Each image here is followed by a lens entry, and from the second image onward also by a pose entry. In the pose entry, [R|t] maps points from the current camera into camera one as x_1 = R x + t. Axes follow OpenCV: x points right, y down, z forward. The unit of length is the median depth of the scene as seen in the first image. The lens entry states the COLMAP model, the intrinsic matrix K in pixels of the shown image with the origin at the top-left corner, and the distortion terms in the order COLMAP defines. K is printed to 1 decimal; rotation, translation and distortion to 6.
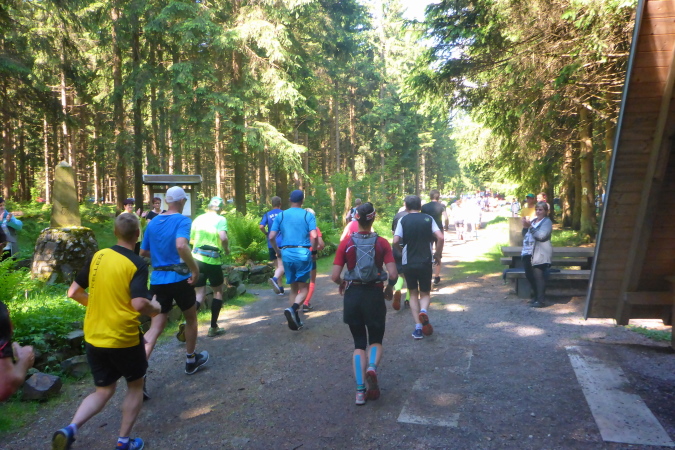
lens RADIAL K [[604.6, 0, 337.5], [0, 604.6, 225.0], [0, 0, 1]] dist [-0.007889, -0.004047]
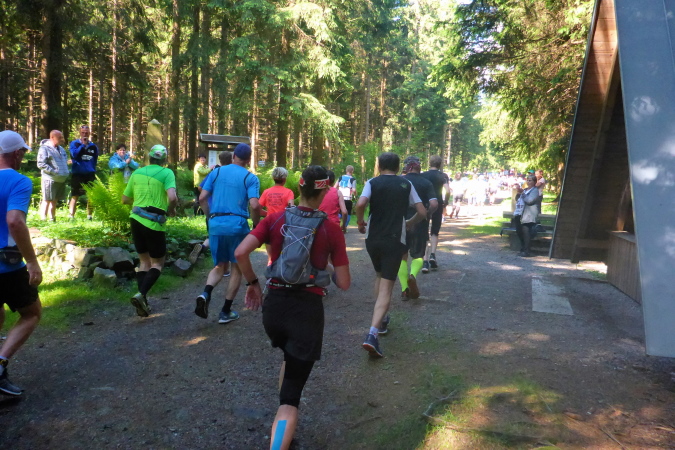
lens RADIAL K [[604.6, 0, 337.5], [0, 604.6, 225.0], [0, 0, 1]] dist [-0.007889, -0.004047]
pose [[0.997286, 0.065709, -0.033198, -0.012516], [-0.063979, 0.996661, 0.050729, 0.013484], [0.036421, -0.048468, 0.998160, -0.139627]]
